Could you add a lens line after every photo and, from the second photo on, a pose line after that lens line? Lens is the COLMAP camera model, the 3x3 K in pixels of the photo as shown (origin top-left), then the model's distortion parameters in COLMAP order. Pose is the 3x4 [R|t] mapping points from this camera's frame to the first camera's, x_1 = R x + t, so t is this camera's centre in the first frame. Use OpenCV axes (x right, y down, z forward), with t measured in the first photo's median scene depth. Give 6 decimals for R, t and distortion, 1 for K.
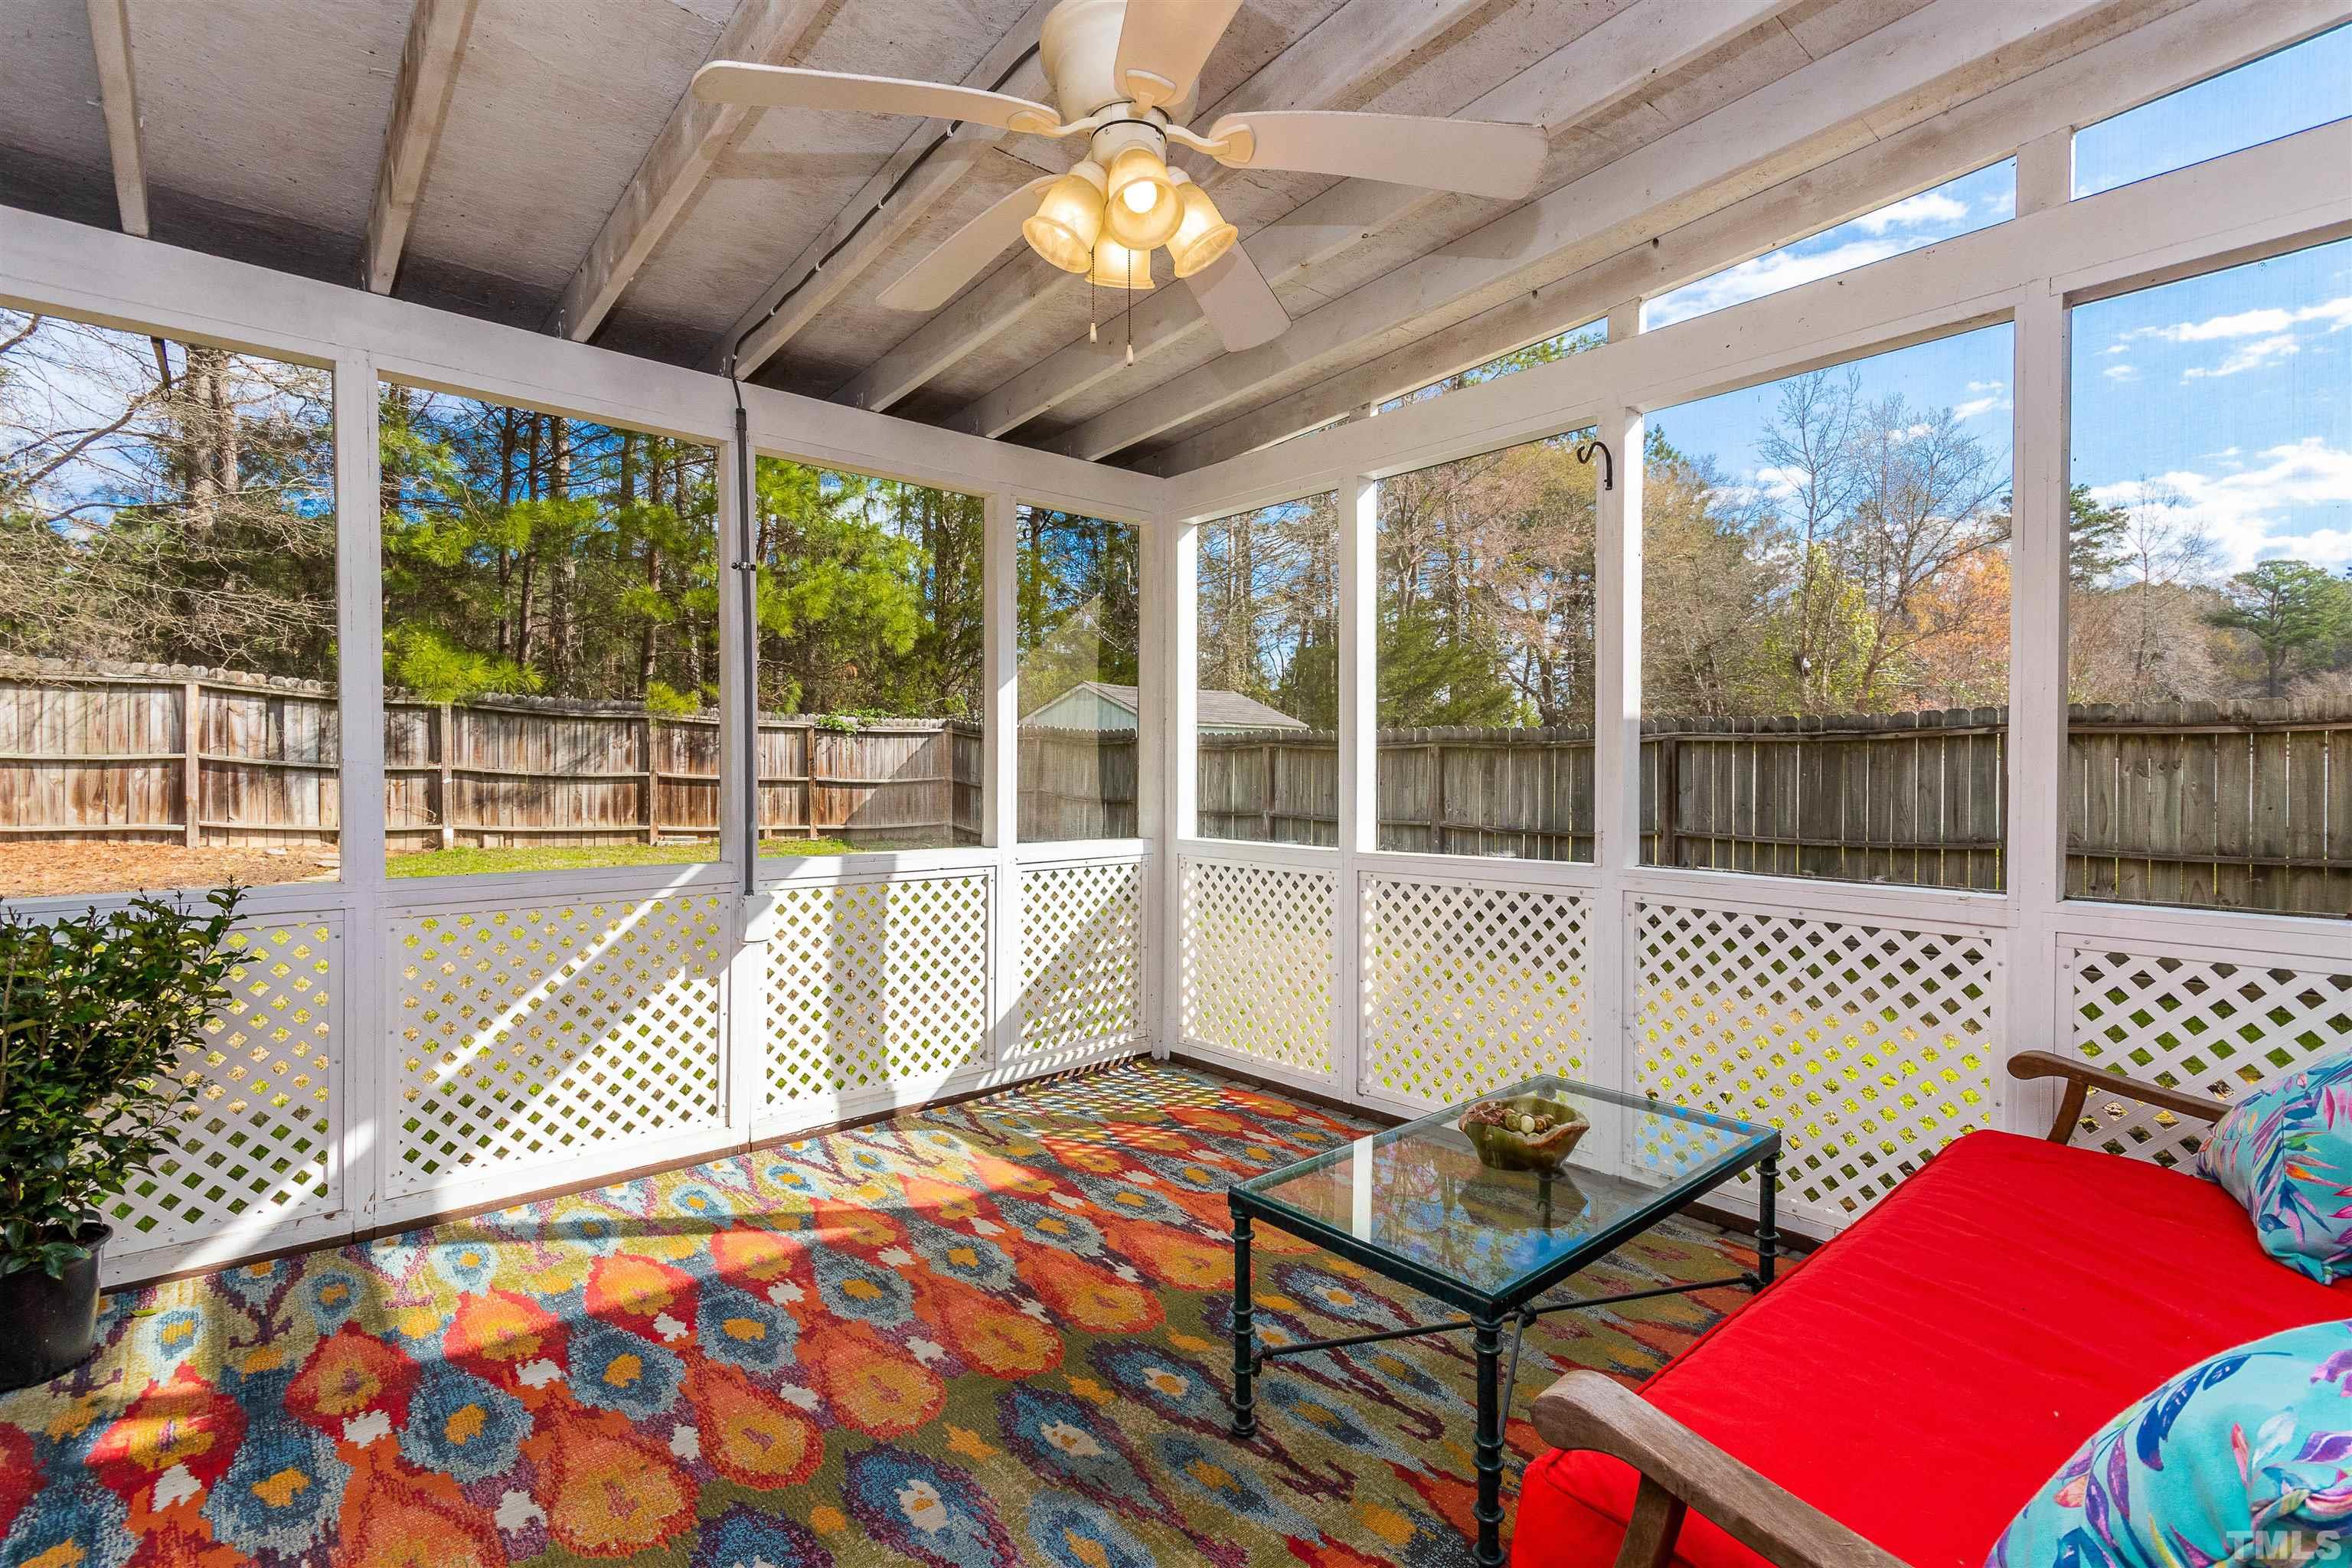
lens RADIAL K [[1081.6, 0, 1174.2], [0, 1081.6, 793.3], [0, 0, 1]] dist [0.000767, 0.000174]
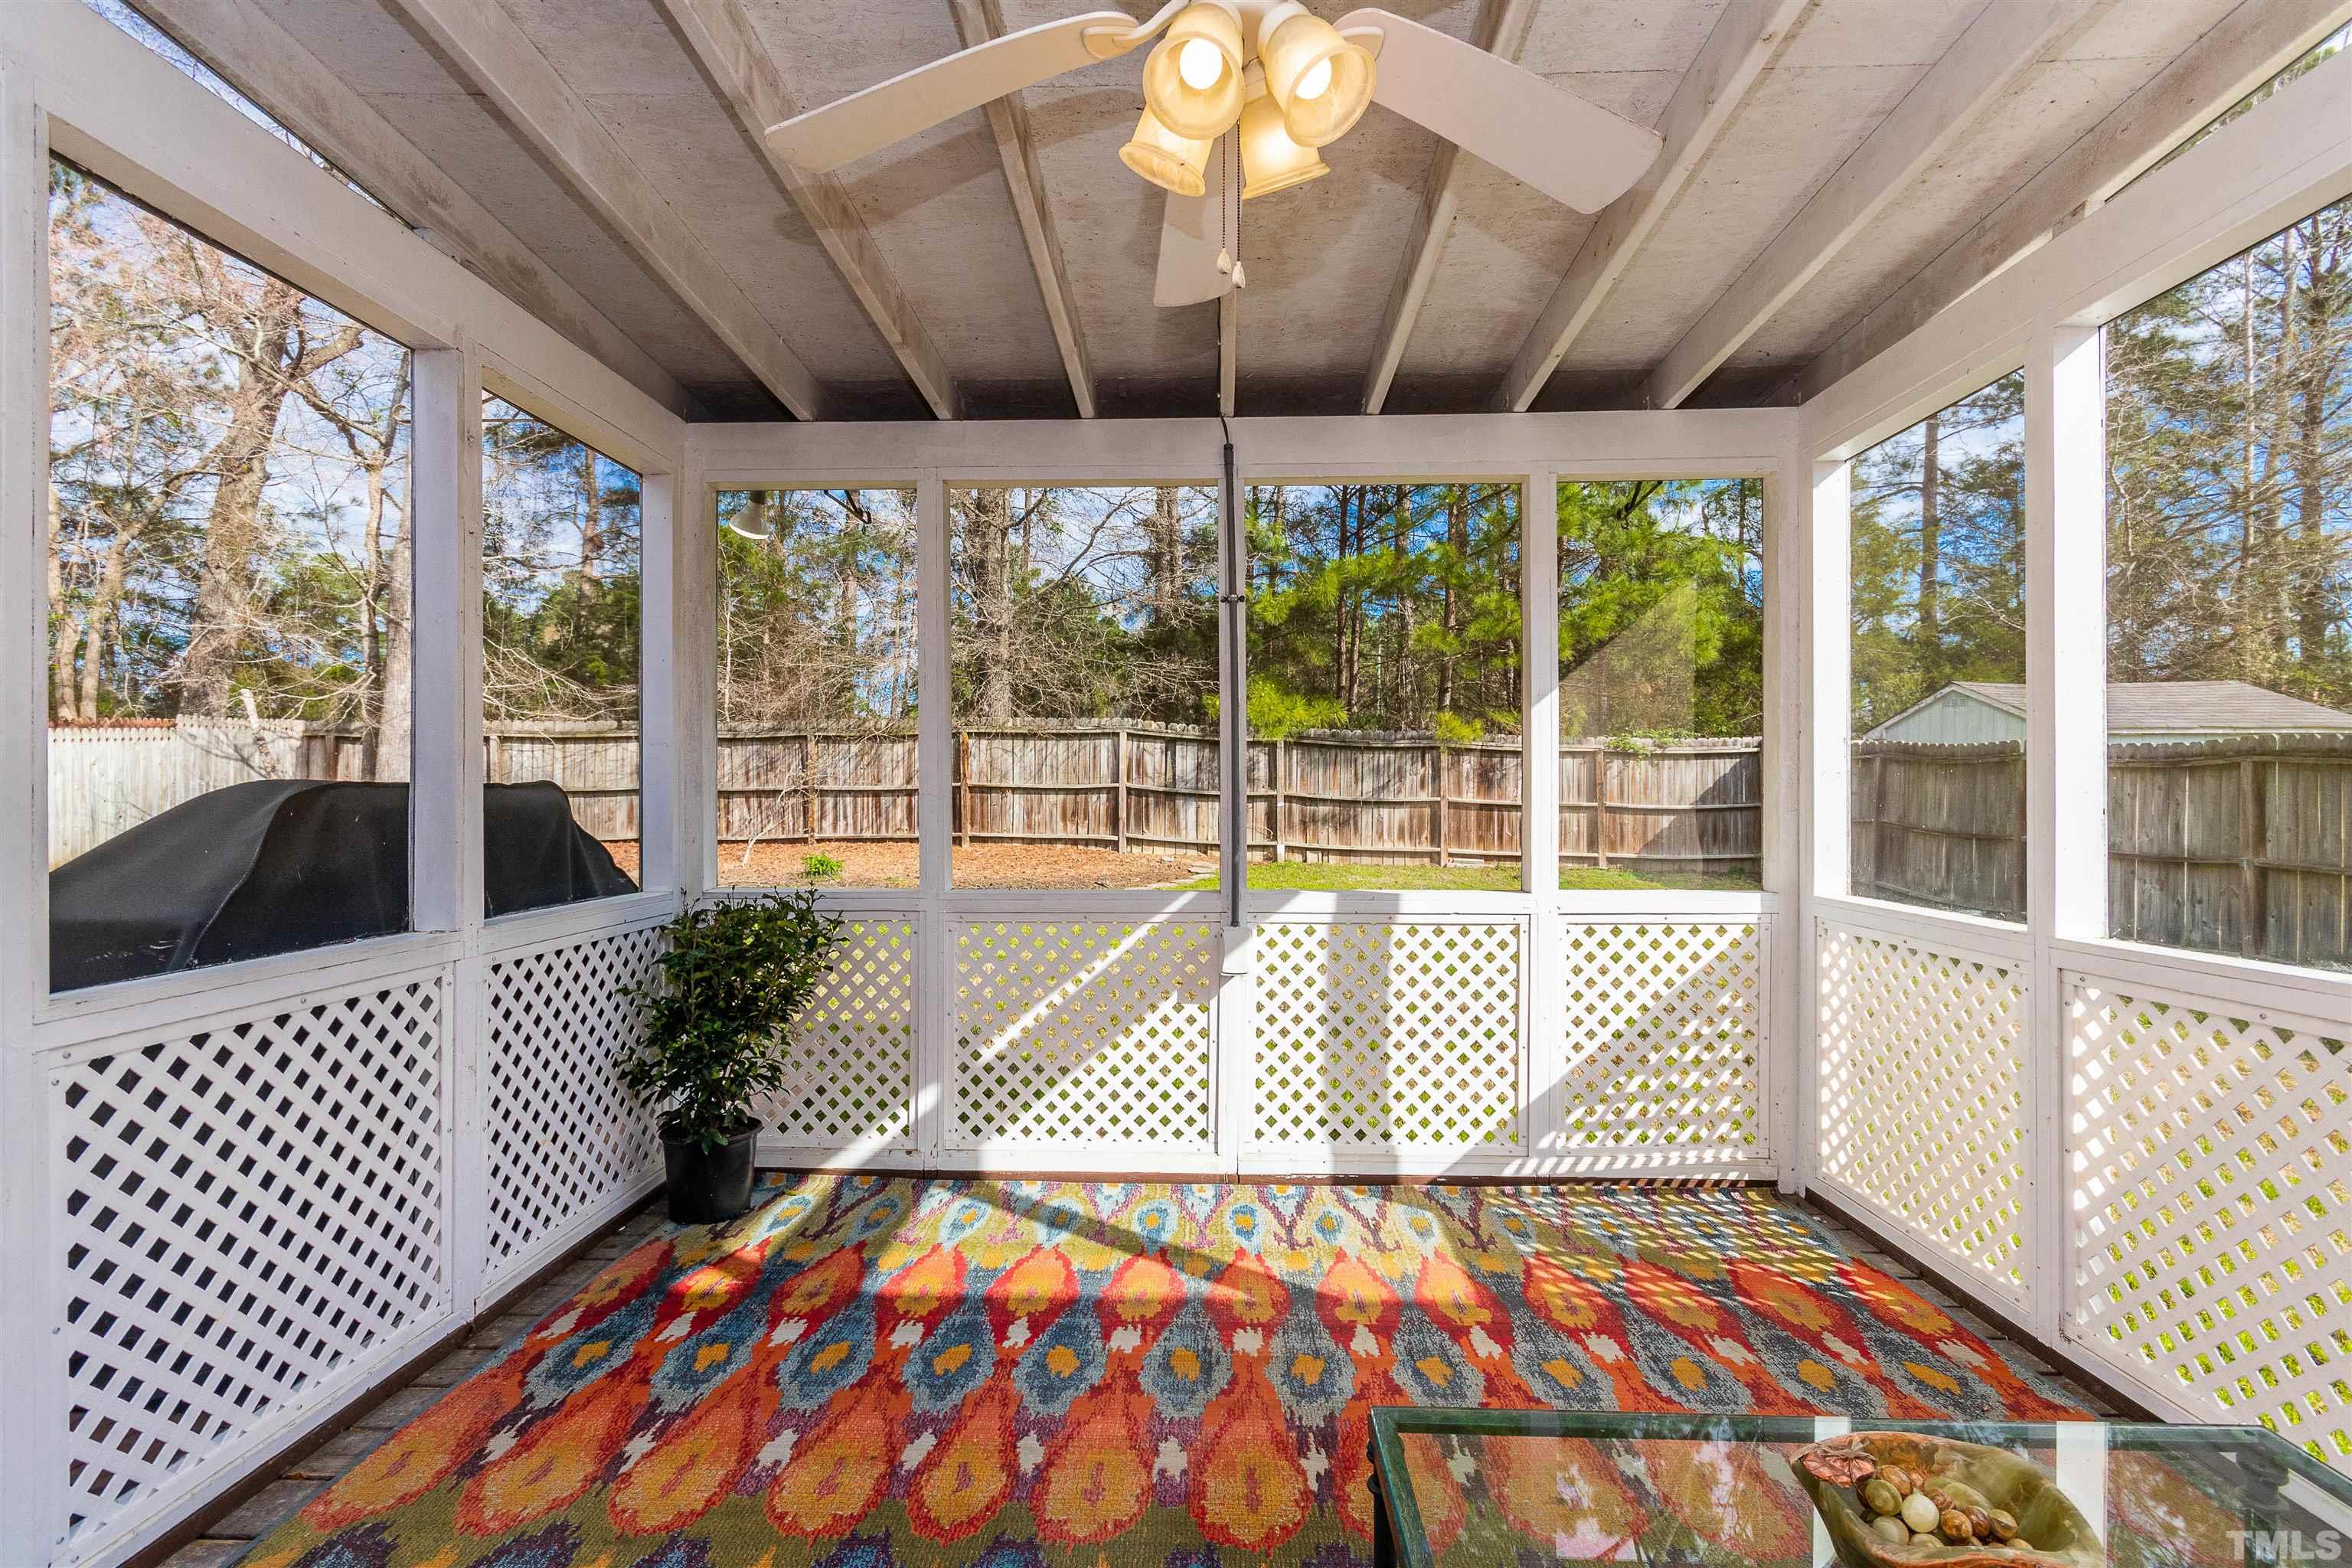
lens RADIAL K [[1081.6, 0, 1174.2], [0, 1081.6, 793.3], [0, 0, 1]] dist [0.000767, 0.000174]
pose [[0.723074, -0.000820, -0.690770, 0.201575], [-0.014300, 0.999767, -0.016155, -0.009202], [0.690623, 0.021559, 0.722894, 0.181272]]
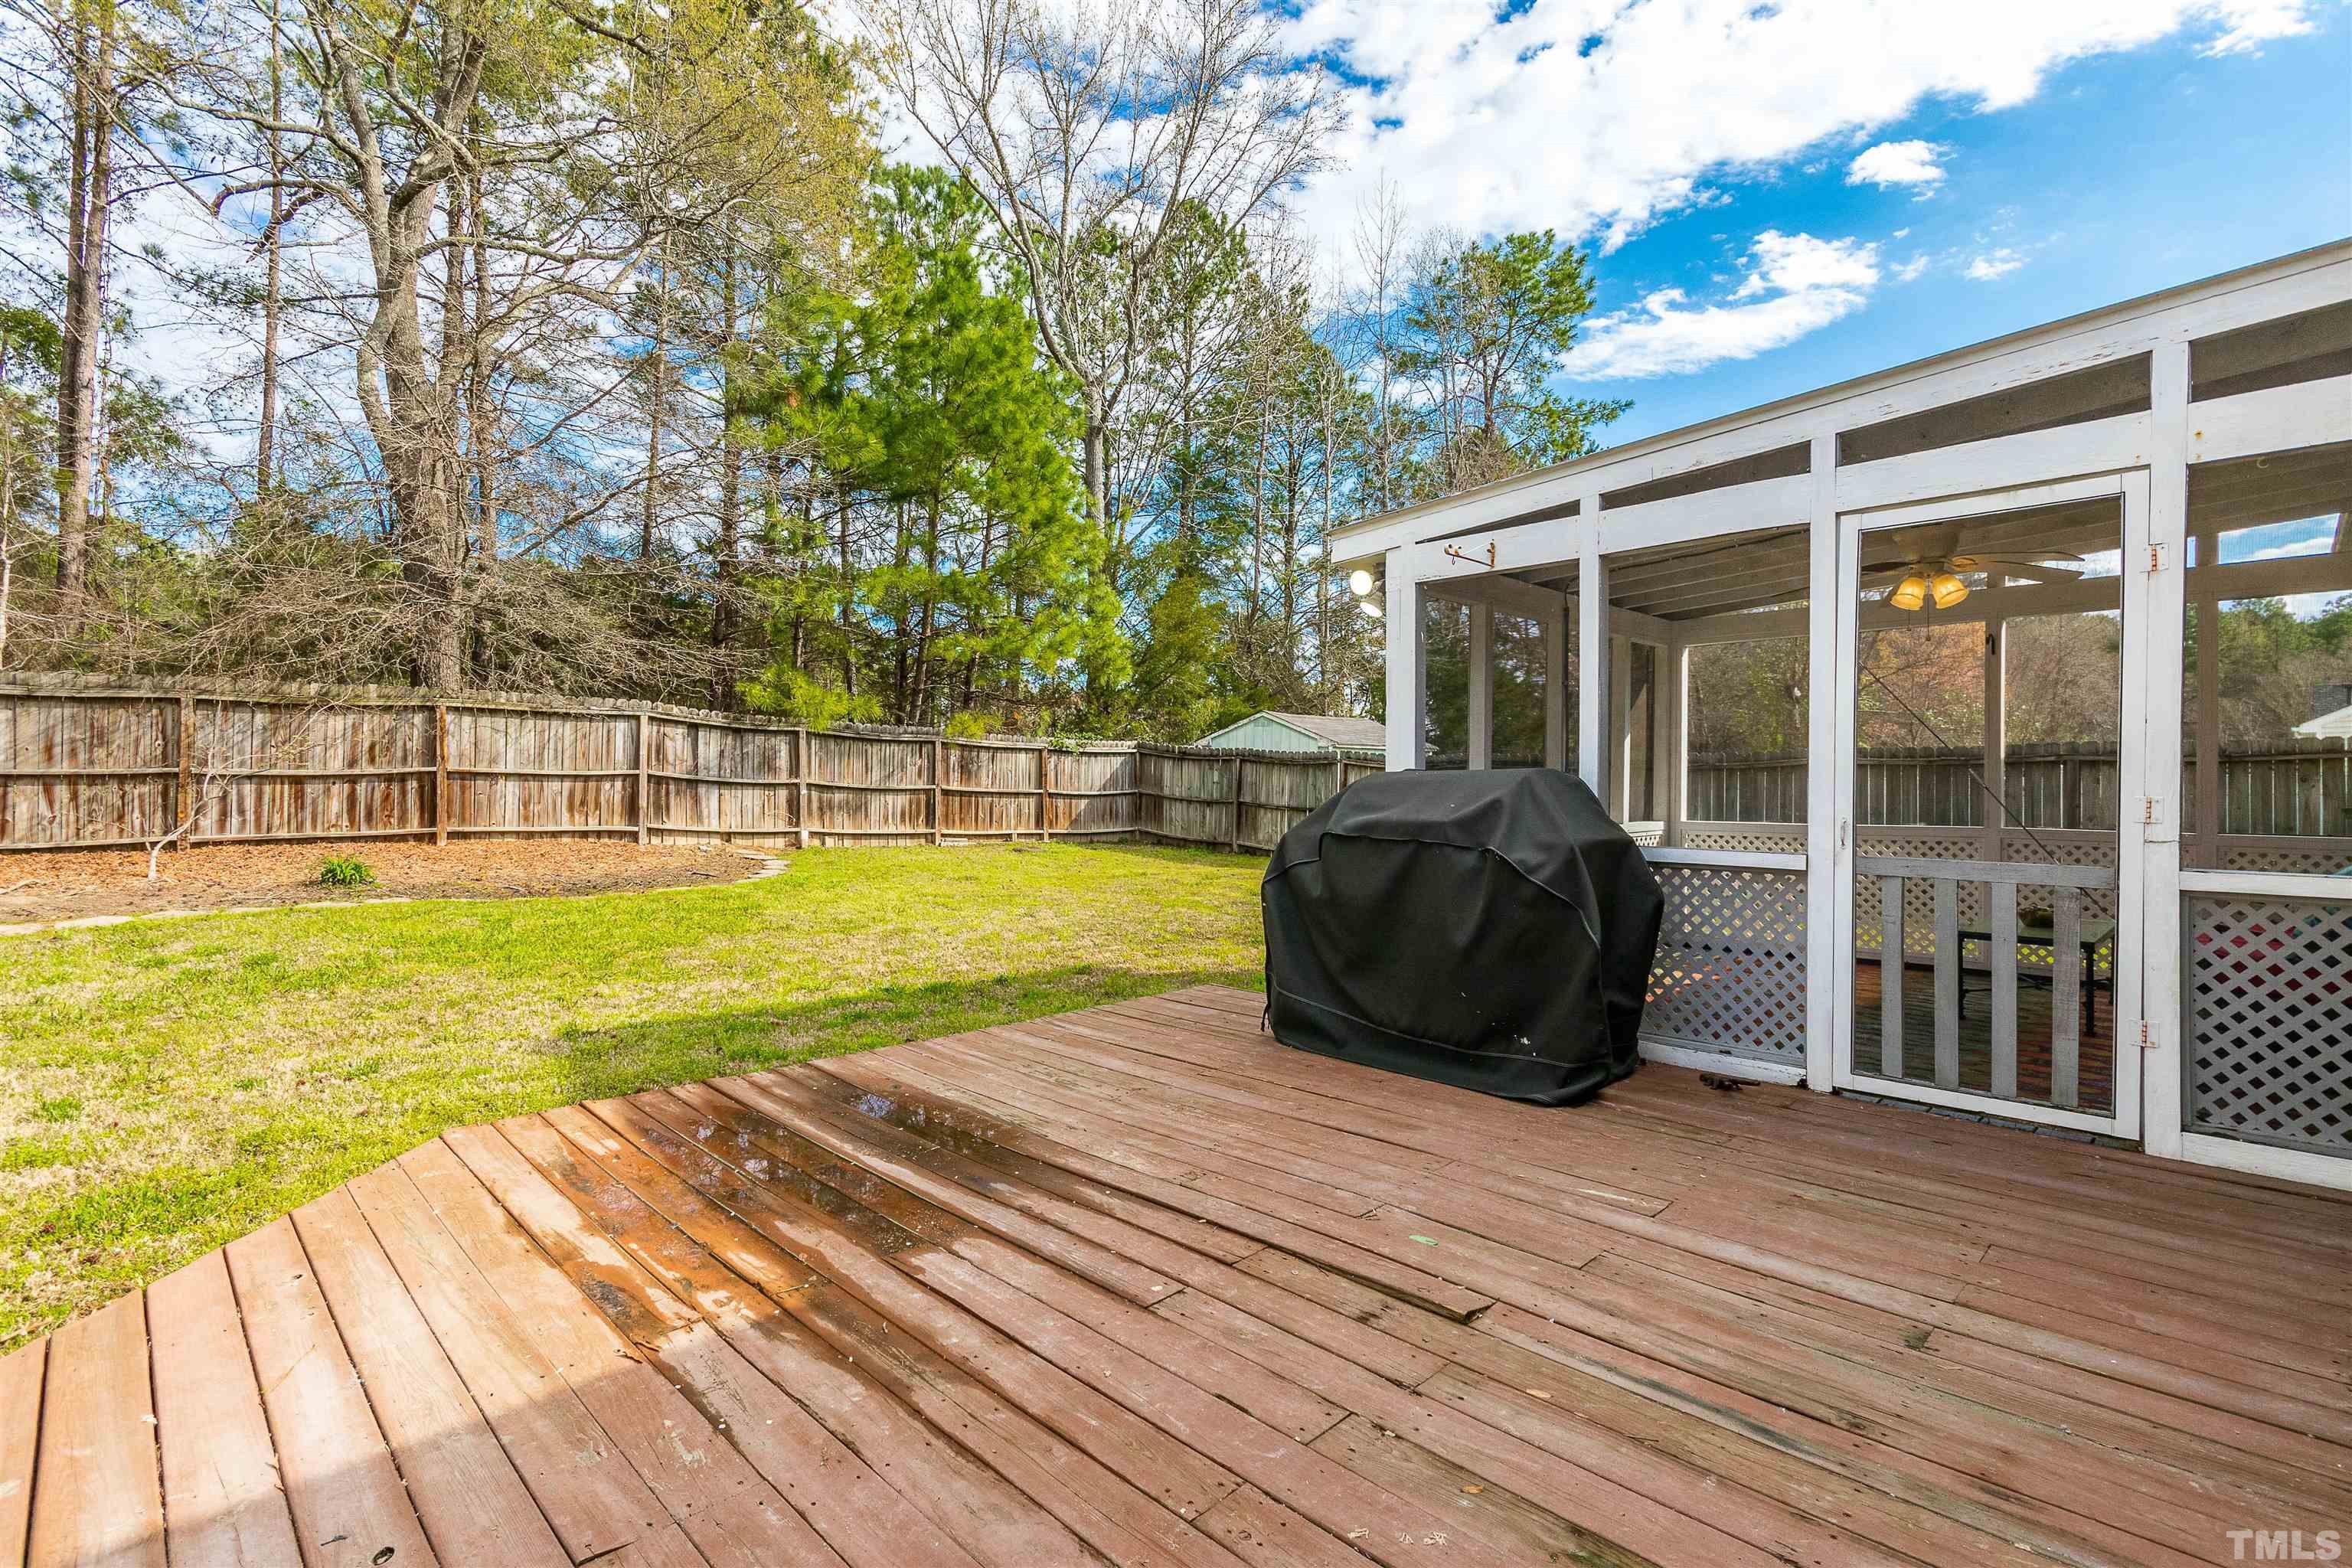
lens RADIAL K [[1081.6, 0, 1174.2], [0, 1081.6, 793.3], [0, 0, 1]] dist [0.000767, 0.000174]
pose [[0.998856, 0.000864, 0.047819, -0.948748], [-0.000225, 0.999911, -0.013360, 0.019485], [-0.047826, 0.013334, 0.998767, -0.790600]]
